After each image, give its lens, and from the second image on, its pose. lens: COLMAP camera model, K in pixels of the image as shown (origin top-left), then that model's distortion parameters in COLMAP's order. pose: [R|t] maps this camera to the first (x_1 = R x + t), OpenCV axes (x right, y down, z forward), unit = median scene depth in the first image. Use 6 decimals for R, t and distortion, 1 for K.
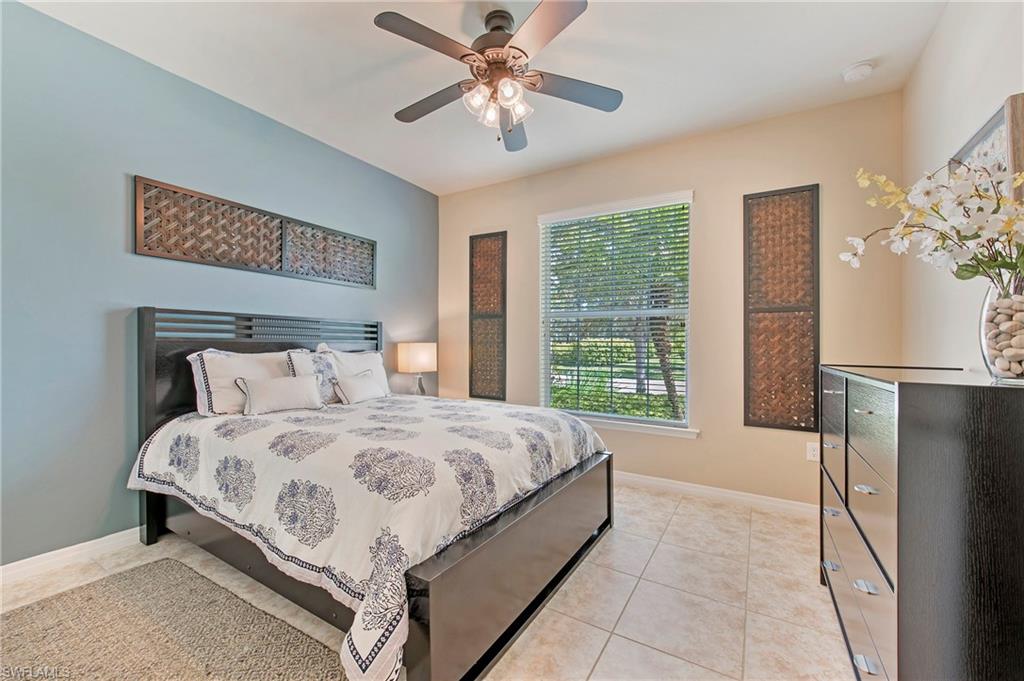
lens RADIAL K [[407.9, 0, 508.3], [0, 407.9, 338.9], [0, 0, 1]] dist [-0.001150, -0.000658]
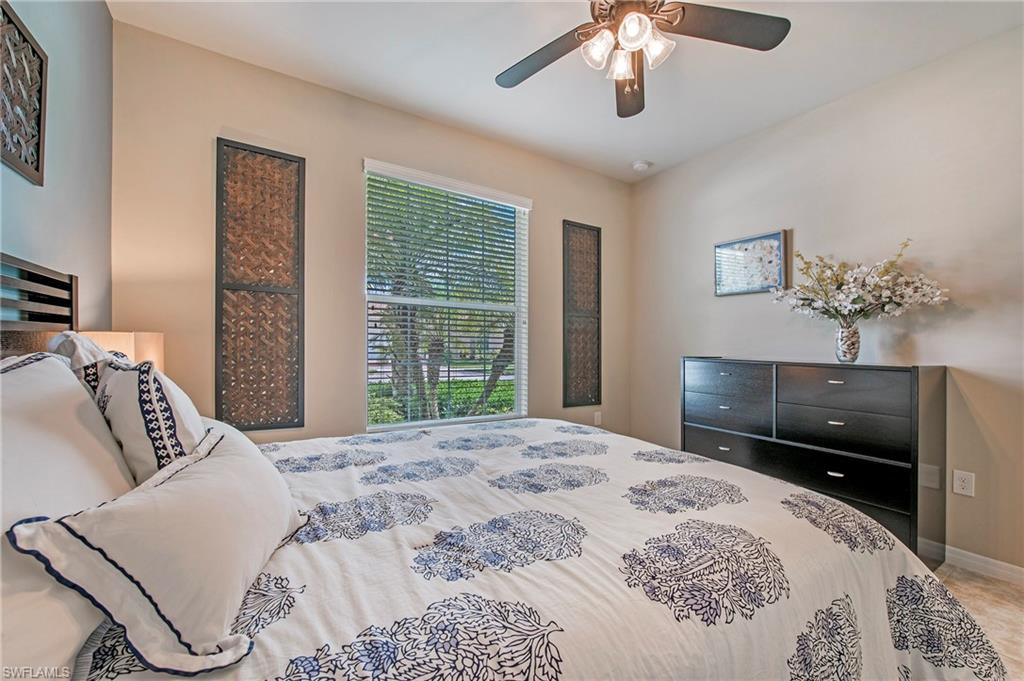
lens RADIAL K [[407.9, 0, 508.3], [0, 407.9, 338.9], [0, 0, 1]] dist [-0.001150, -0.000658]
pose [[0.450770, 0.010174, 0.892582, -0.457756], [-0.023568, 0.999722, 0.000507, 0.007373], [-0.892329, -0.021265, 0.450884, 0.459833]]
